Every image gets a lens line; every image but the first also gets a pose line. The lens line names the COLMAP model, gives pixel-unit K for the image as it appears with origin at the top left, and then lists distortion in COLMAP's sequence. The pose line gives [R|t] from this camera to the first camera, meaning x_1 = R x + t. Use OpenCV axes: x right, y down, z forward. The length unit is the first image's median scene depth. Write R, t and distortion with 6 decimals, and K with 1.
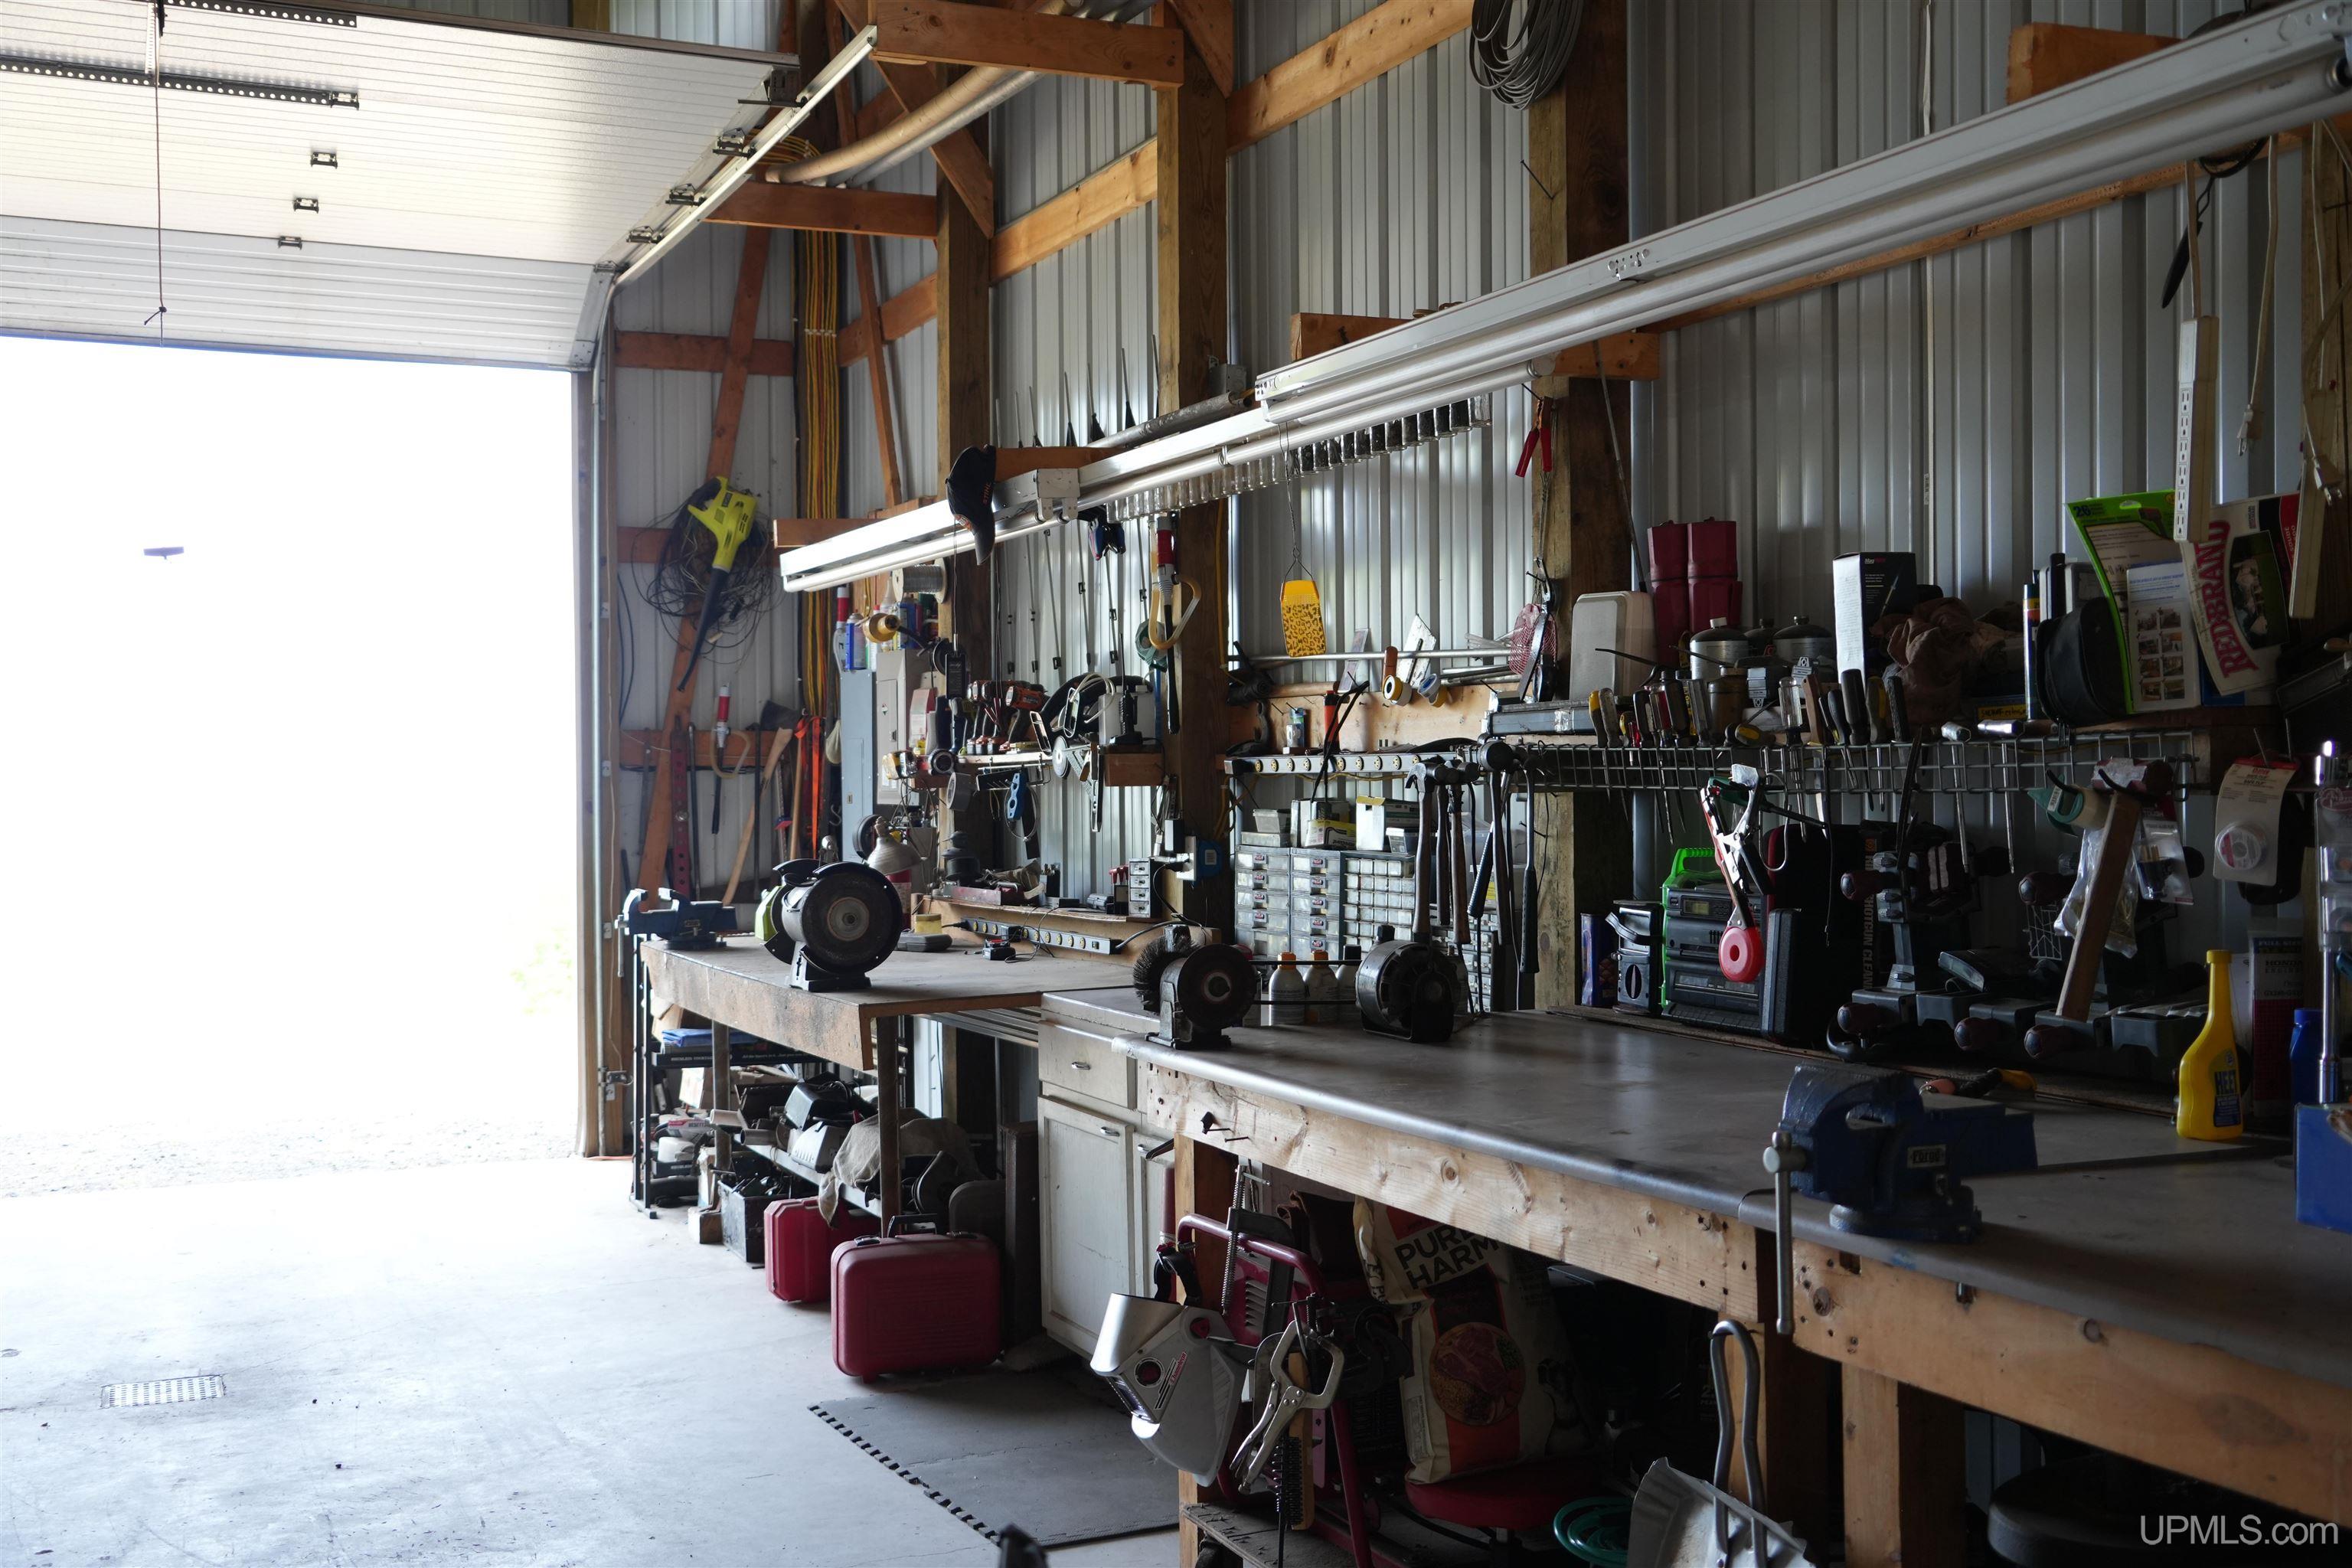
lens RADIAL K [[2408.9, 0, 1175.9], [0, 2408.9, 786.5], [0, 0, 1]] dist [0.031015, 0.000000]
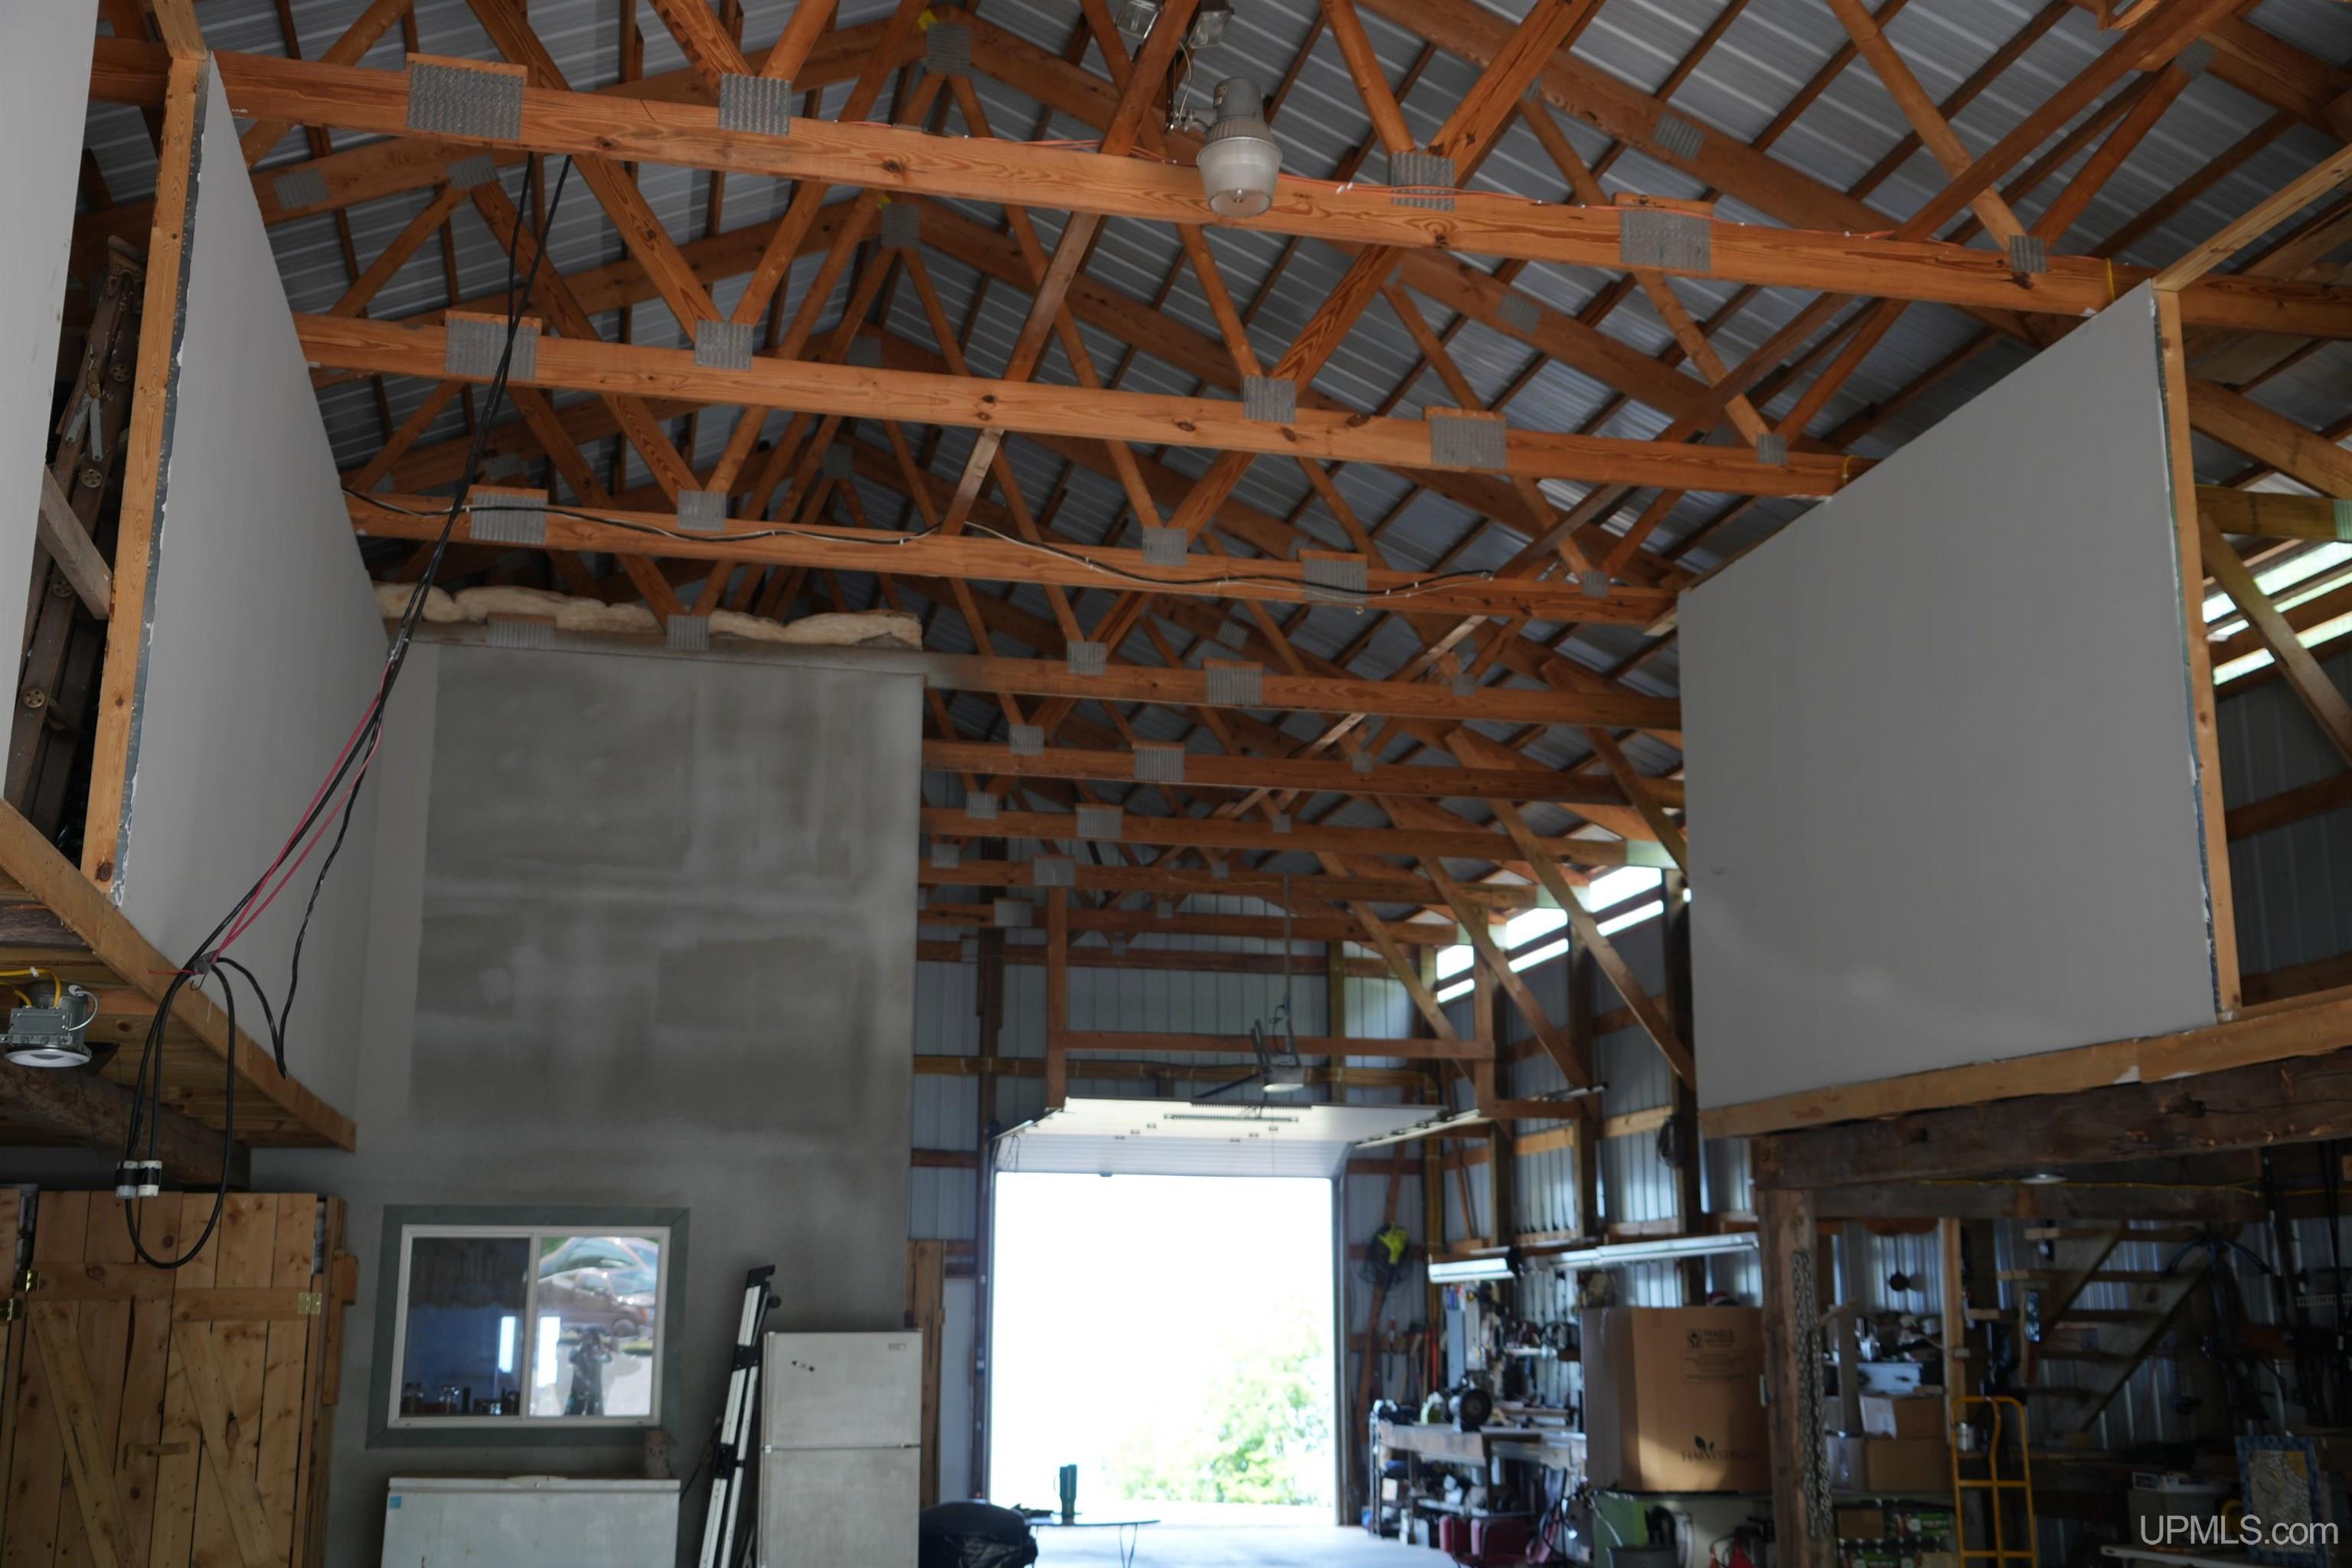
lens RADIAL K [[2408.9, 0, 1165.6], [0, 2408.9, 790.7], [0, 0, 1]] dist [0.031015, 0.000000]
pose [[0.981108, -0.030426, -0.191055, 0.067326], [-0.014043, 0.973751, -0.227183, -0.003393], [0.192952, 0.225574, 0.954927, -1.699516]]
